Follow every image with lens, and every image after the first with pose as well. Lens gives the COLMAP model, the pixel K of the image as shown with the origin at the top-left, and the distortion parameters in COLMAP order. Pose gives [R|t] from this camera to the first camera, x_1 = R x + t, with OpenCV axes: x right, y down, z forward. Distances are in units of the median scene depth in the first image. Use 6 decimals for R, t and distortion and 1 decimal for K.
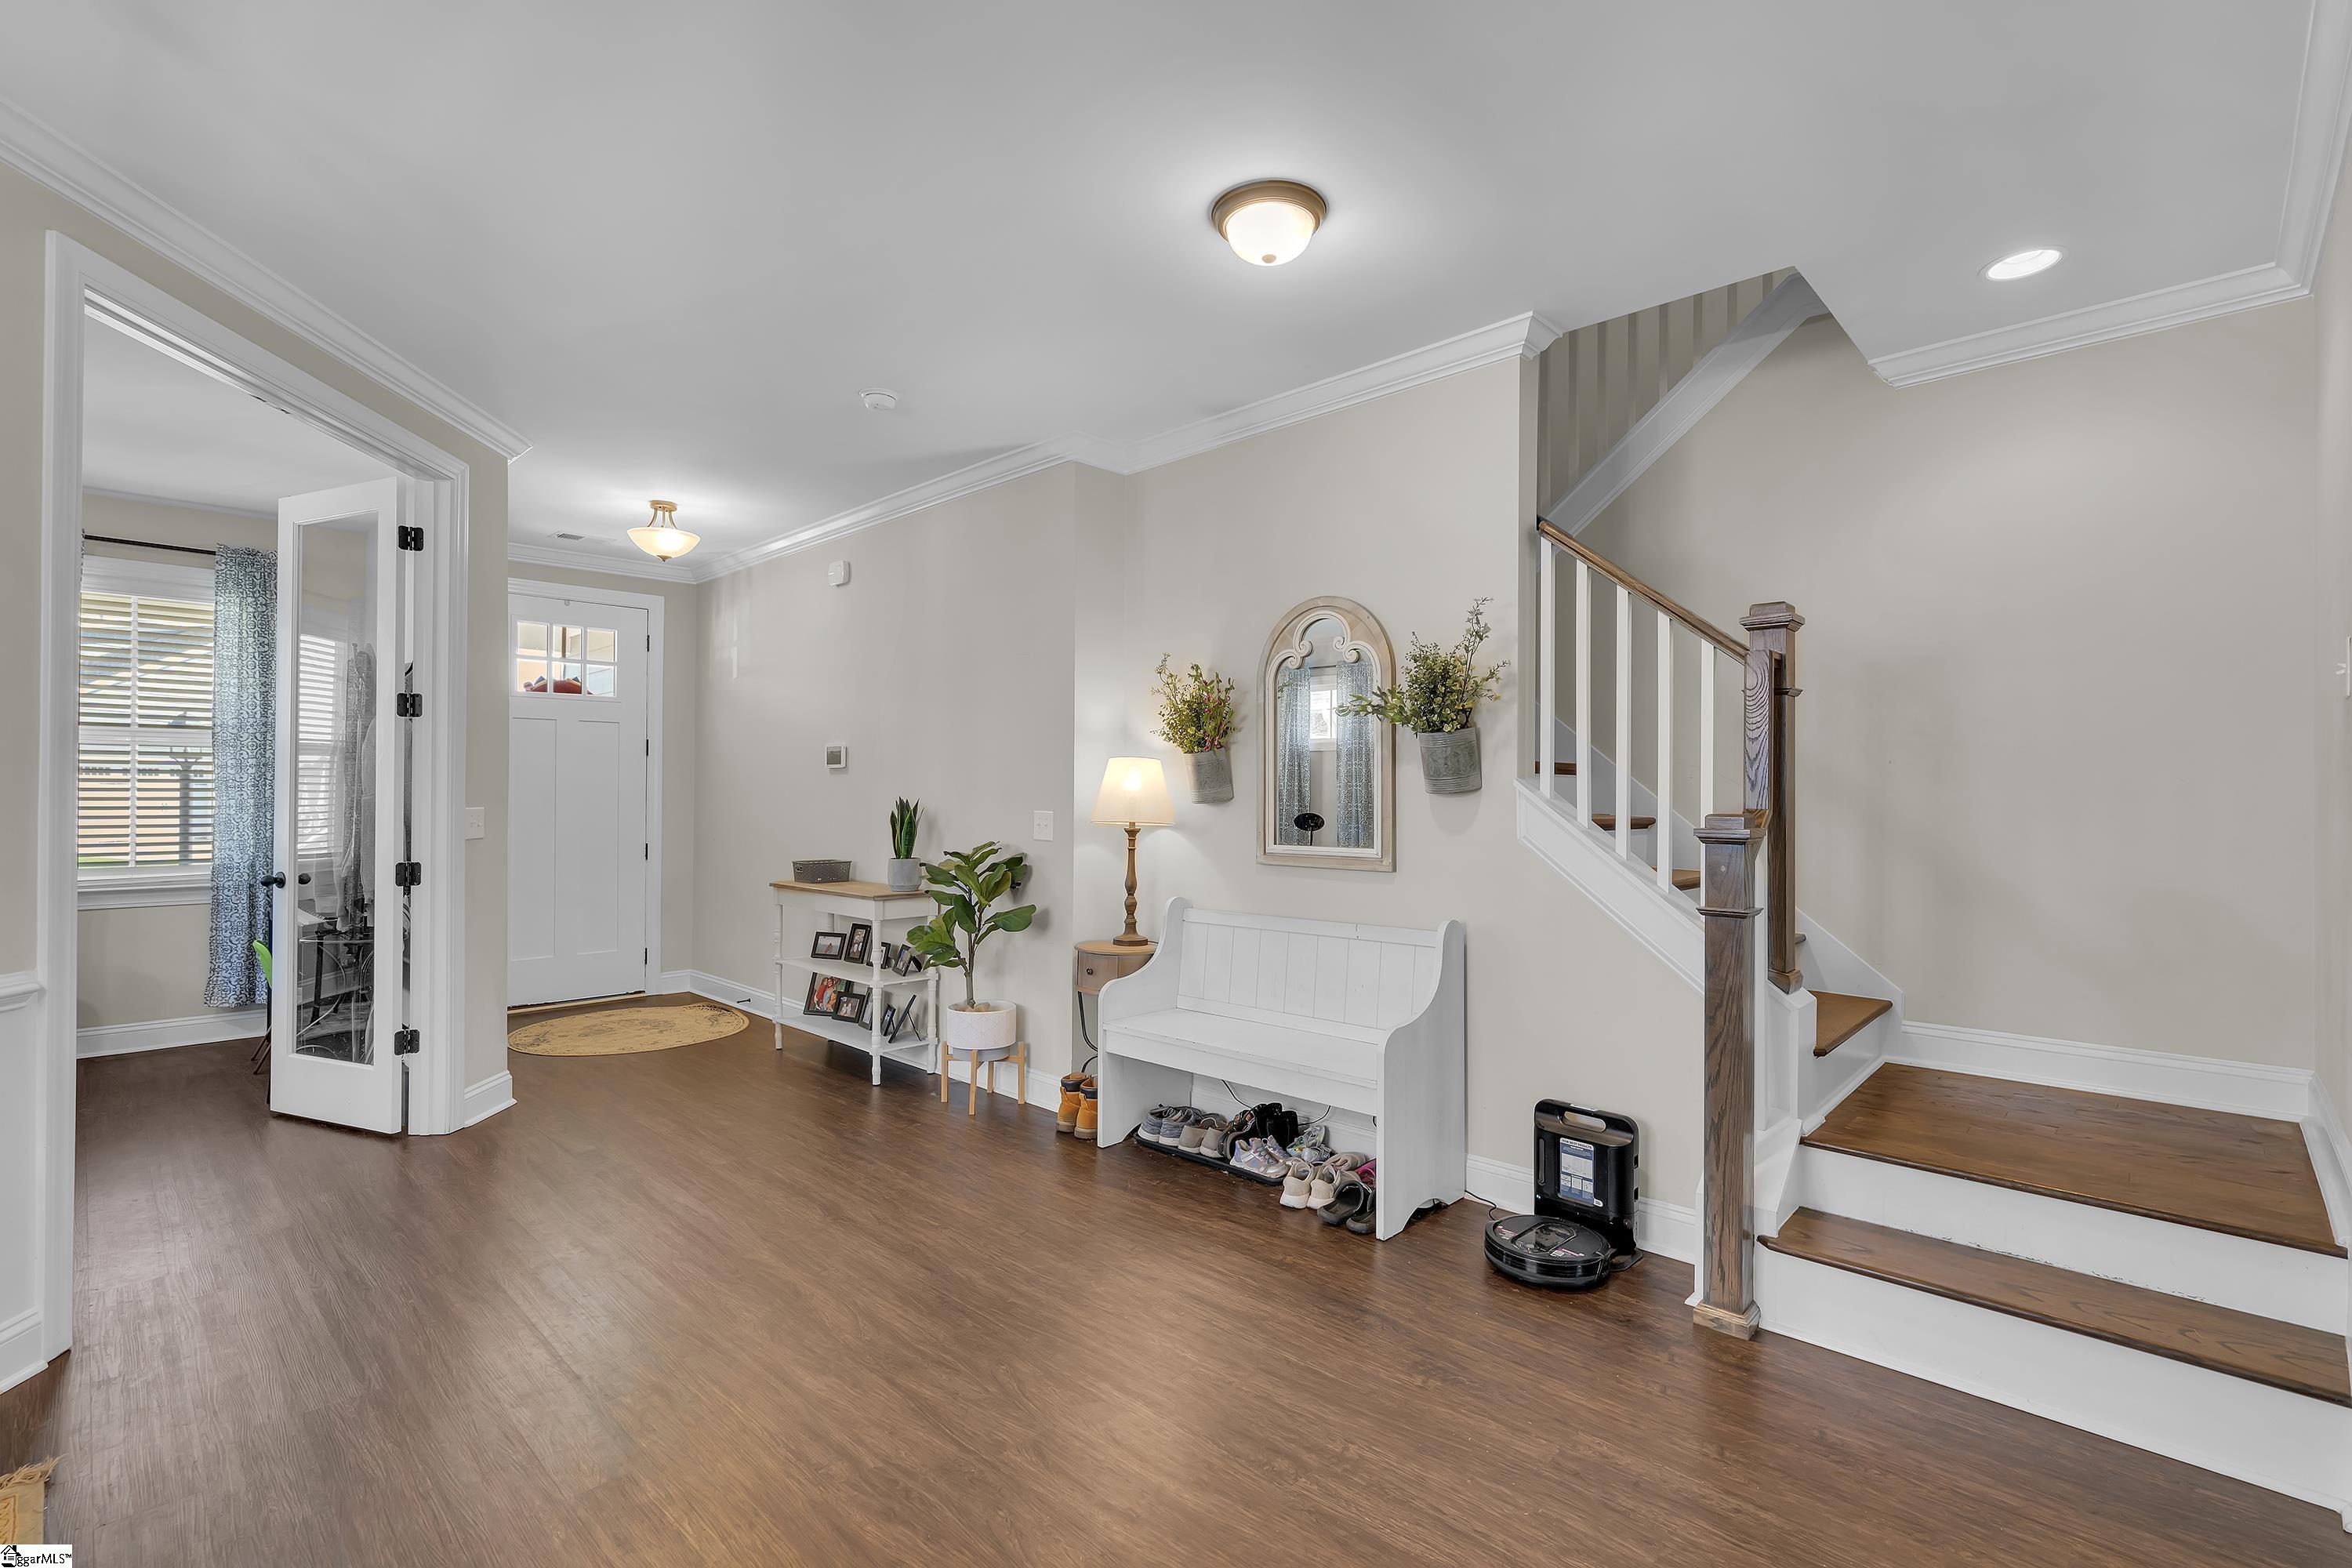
lens RADIAL K [[1051.7, 0, 1192.0], [0, 1051.7, 786.7], [0, 0, 1]] dist [-0.004087, 0.001592]
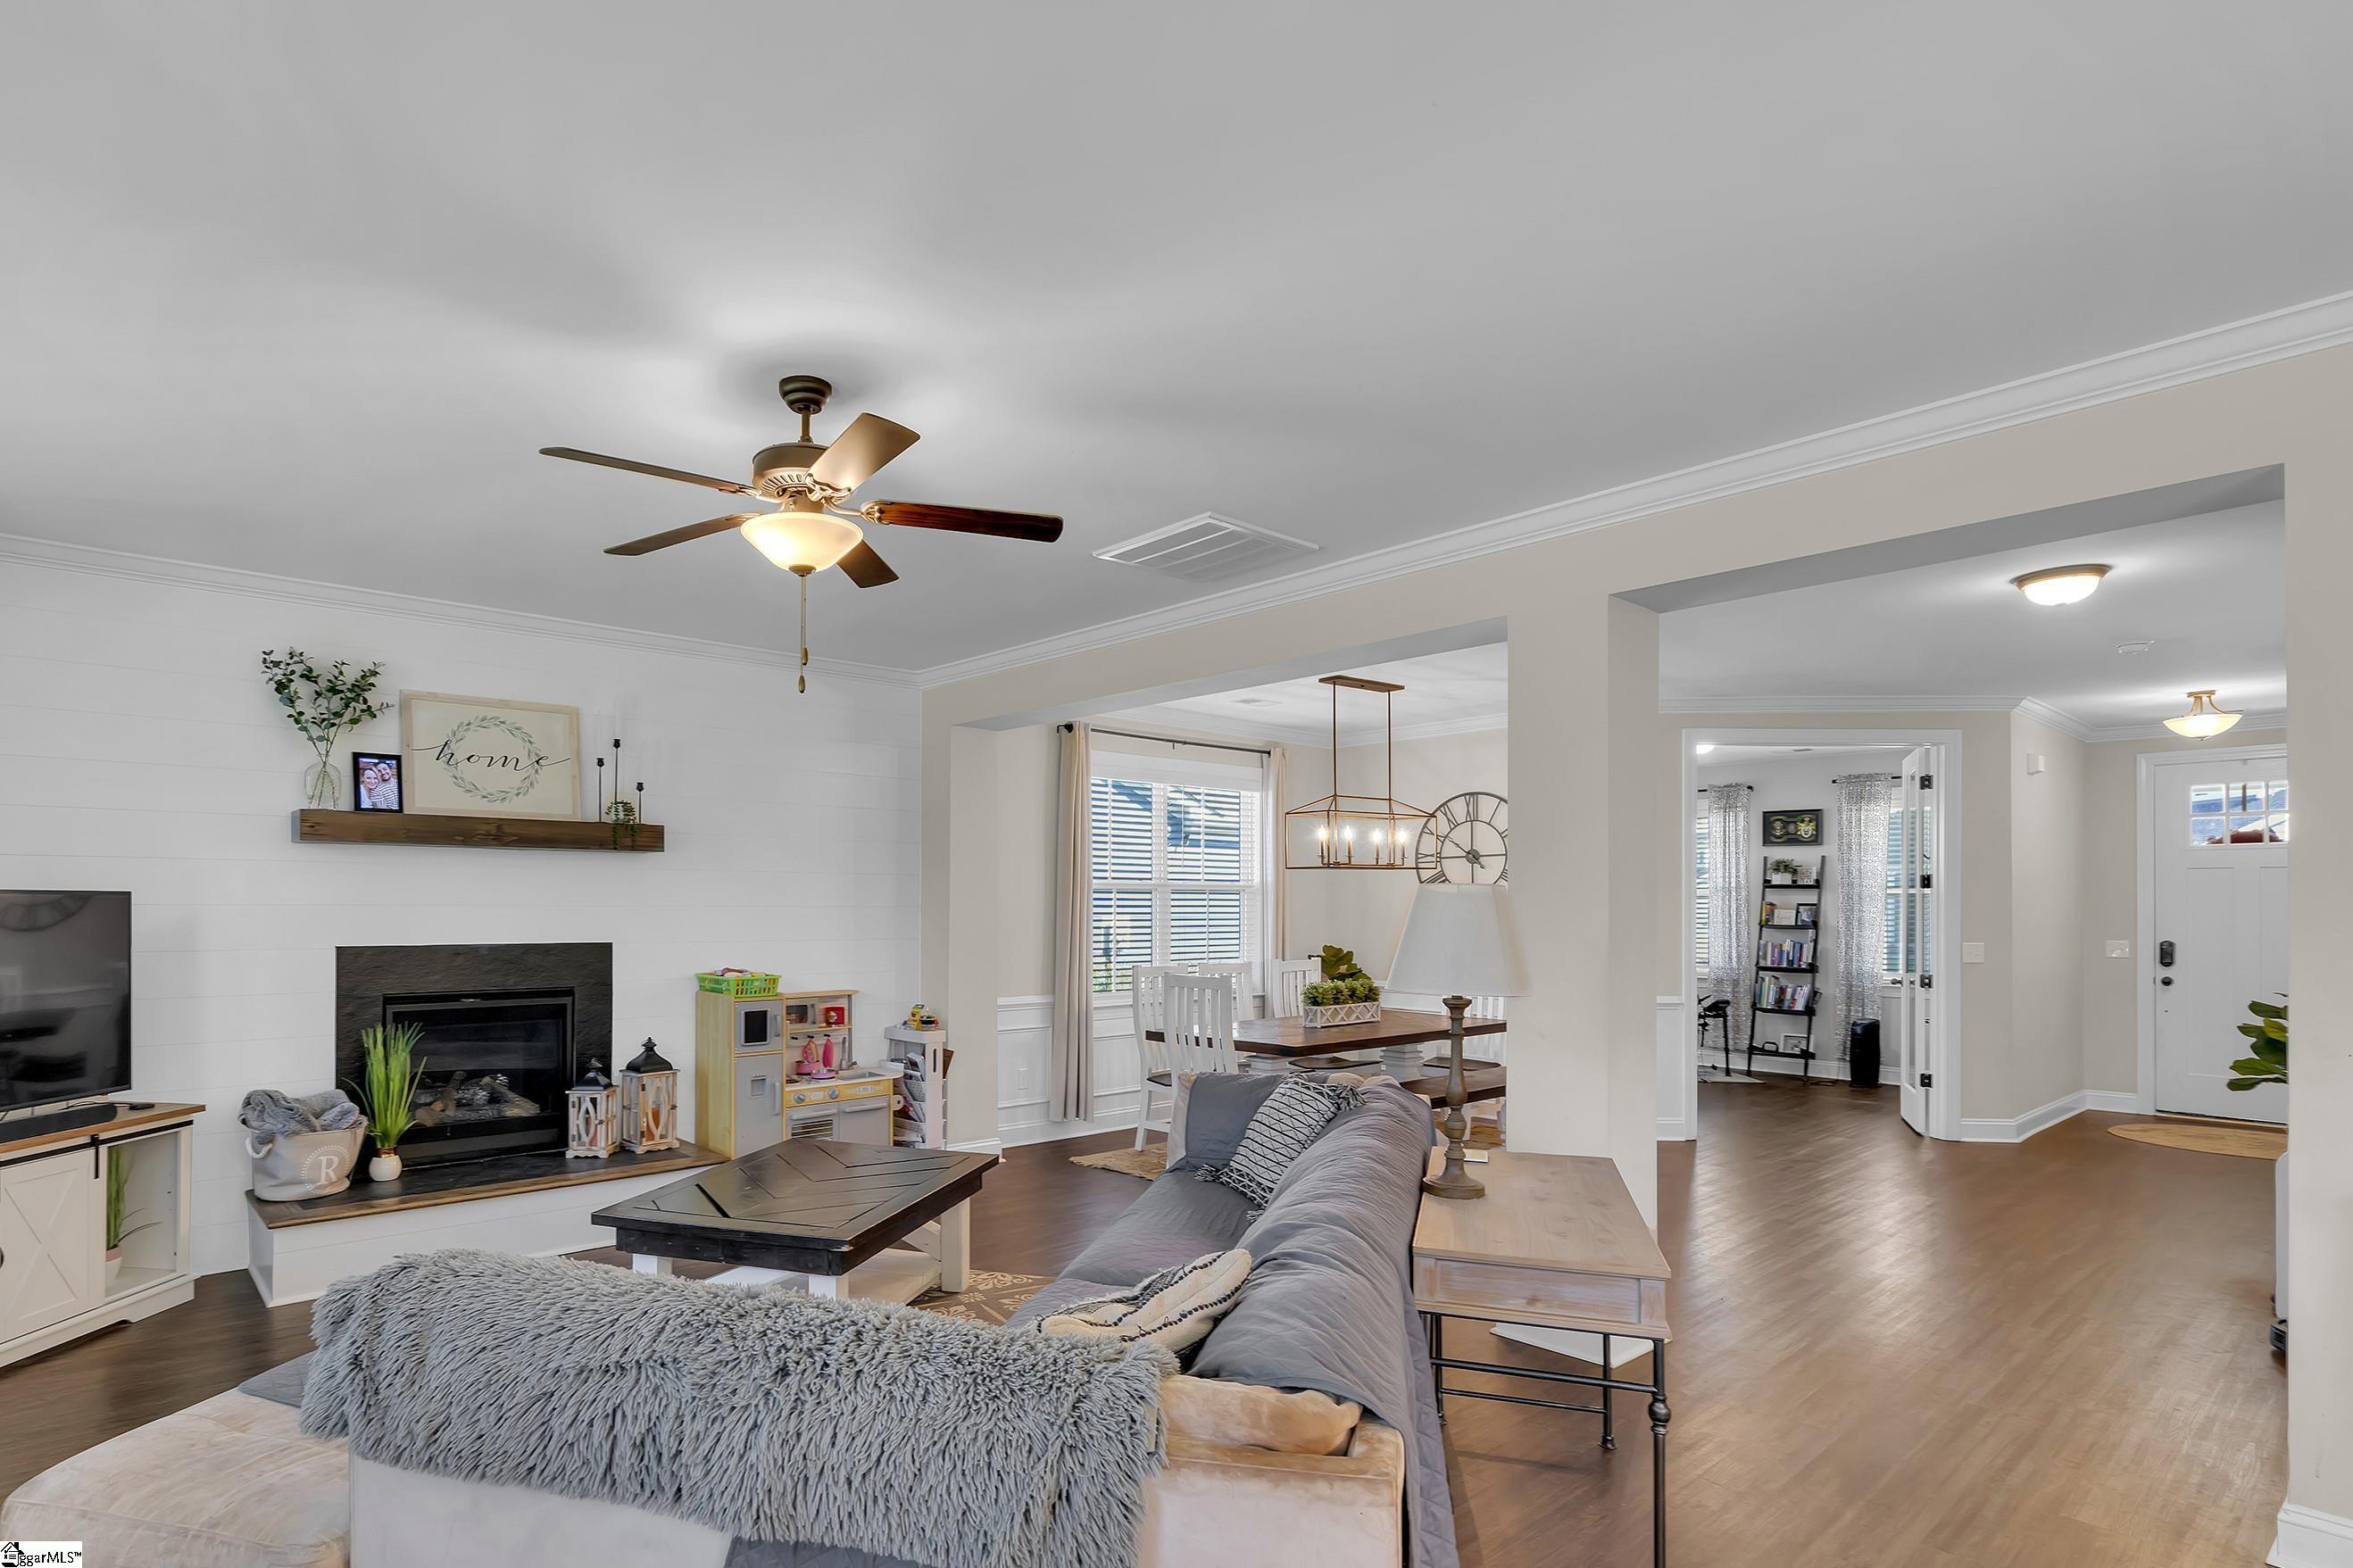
lens RADIAL K [[1196.3, 0, 1007.5], [0, 1196.3, 893.3], [0, 0, 1]] dist [-0.004788, 0.000629]
pose [[-0.129507, -0.016389, -0.991443, 0.832032], [0.002277, 0.999856, -0.016826, -0.018283], [0.991576, -0.004437, -0.129451, -0.138070]]
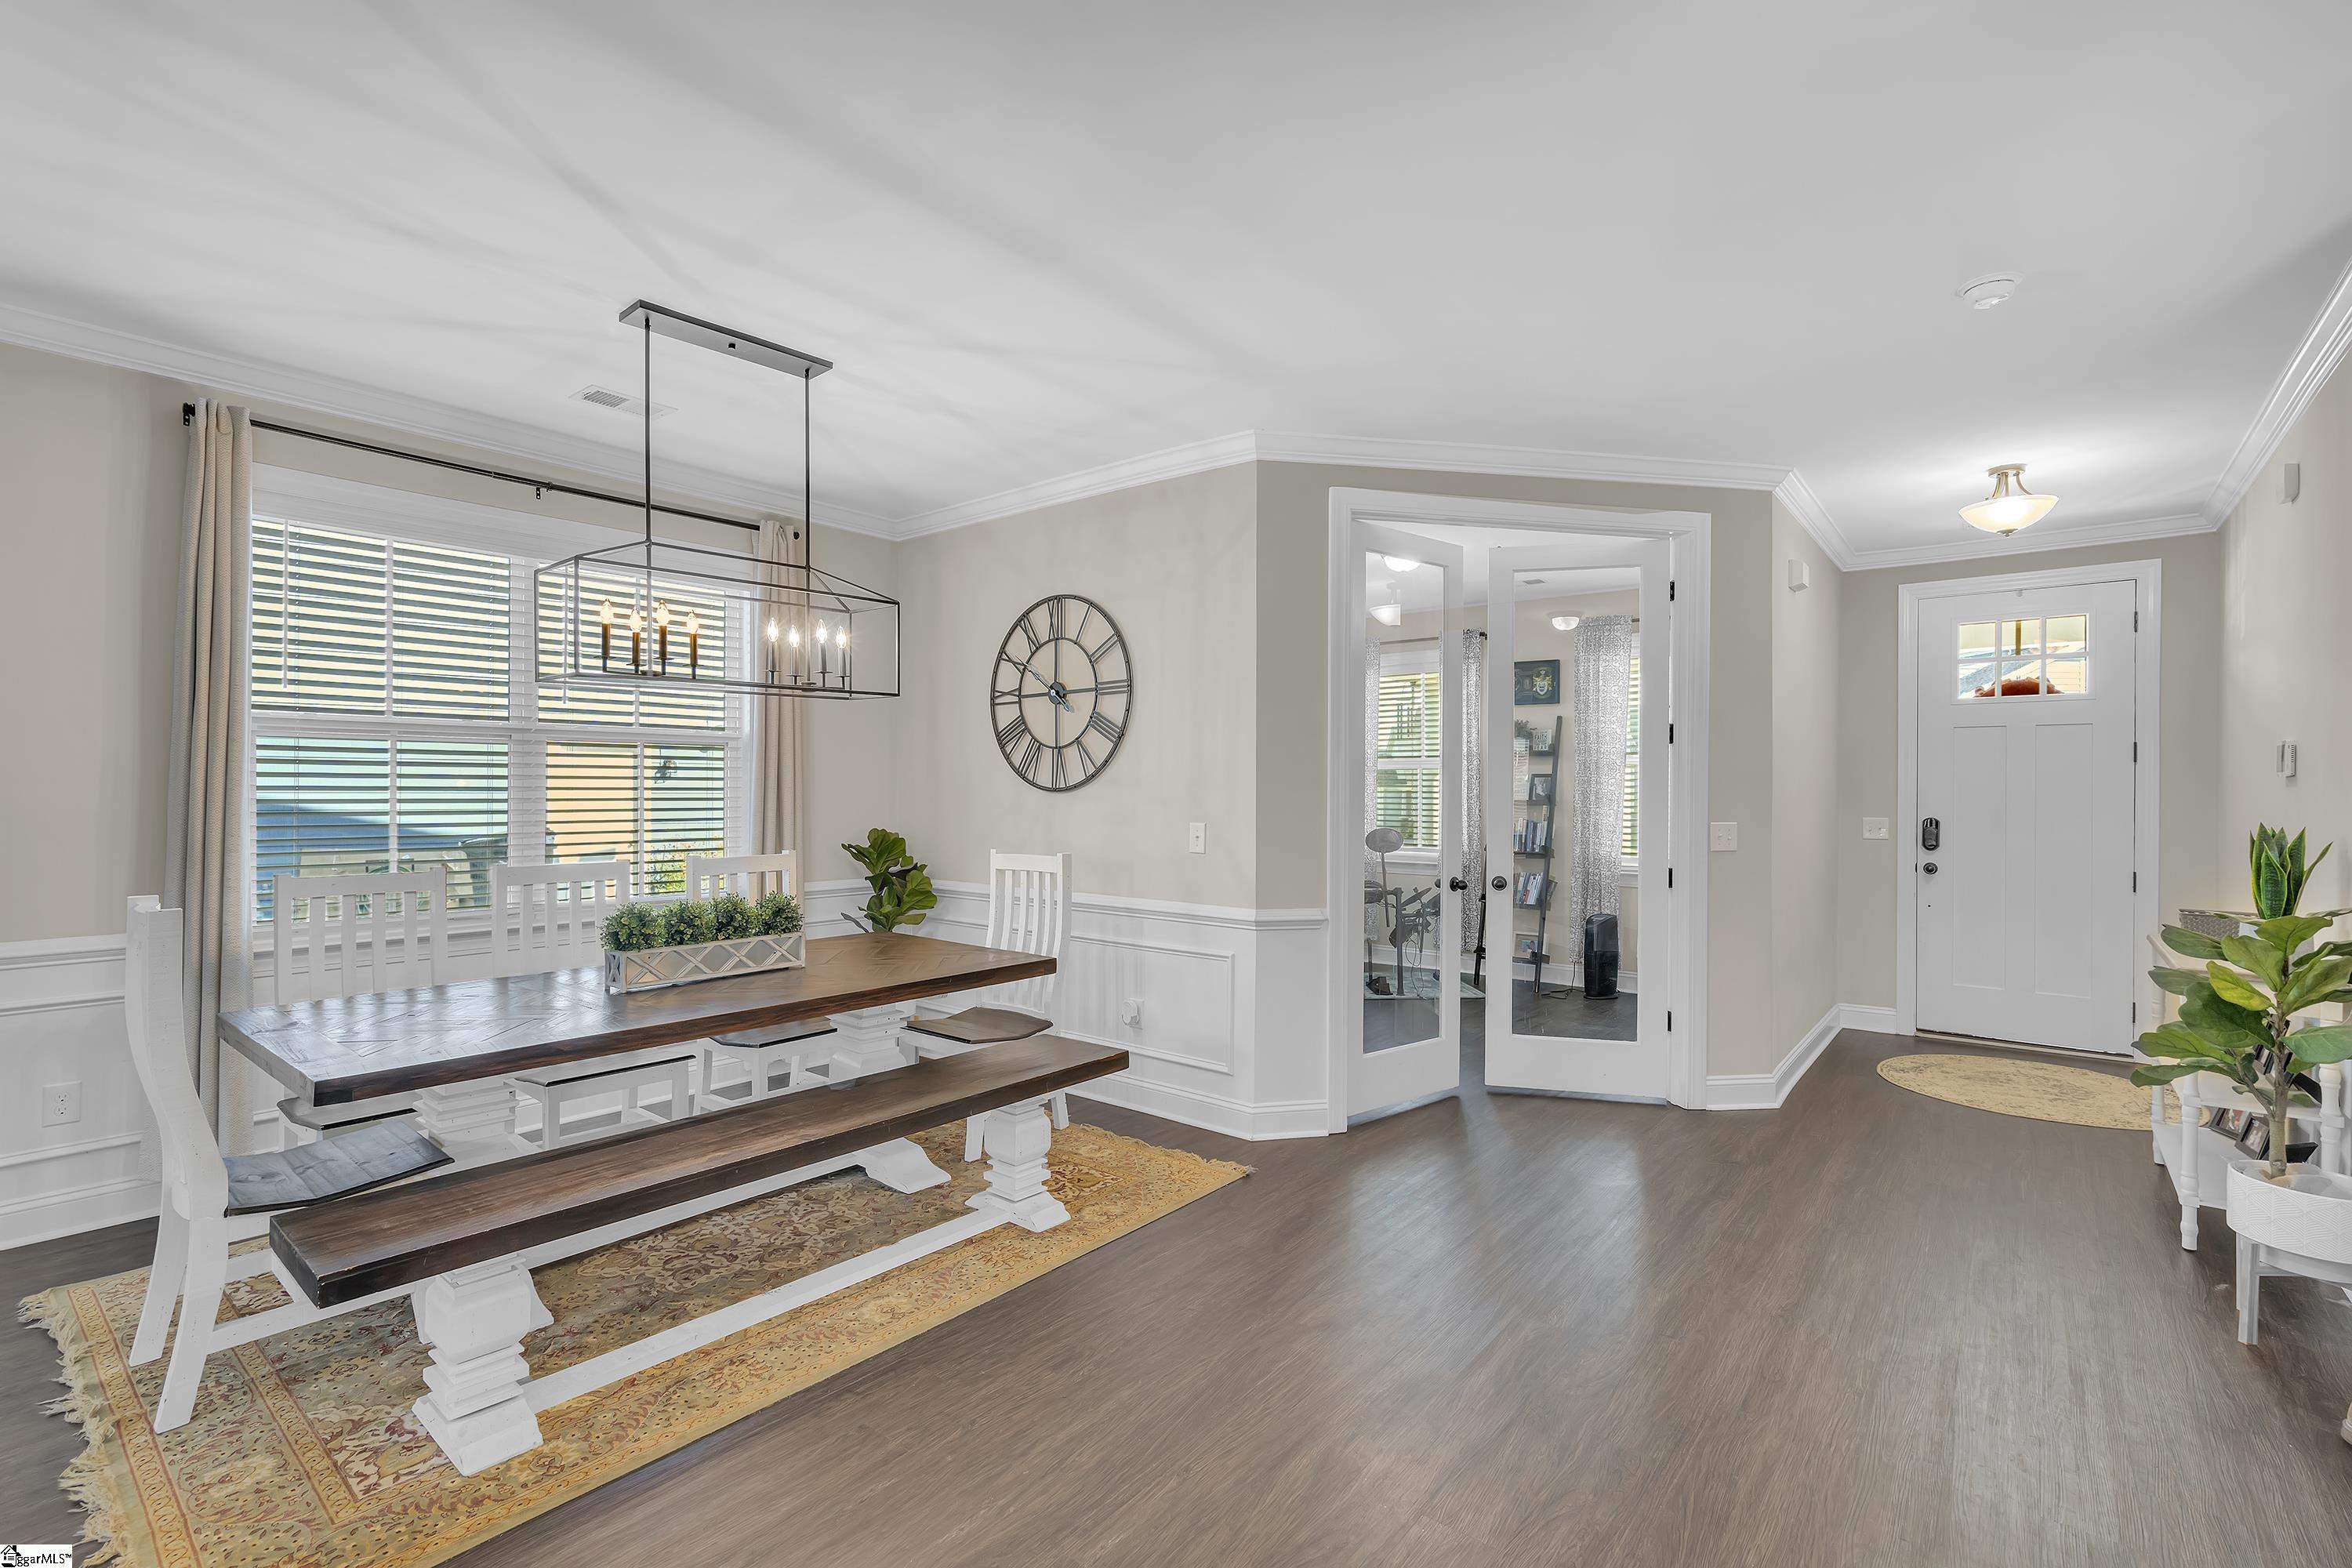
lens RADIAL K [[1051.7, 0, 1175.4], [0, 1051.7, 790.2], [0, 0, 1]] dist [-0.004087, 0.001592]
pose [[0.083455, -0.005786, -0.996495, 0.233227], [0.002171, 0.999982, -0.005624, -0.005661], [0.996509, -0.001694, 0.083466, 0.215510]]
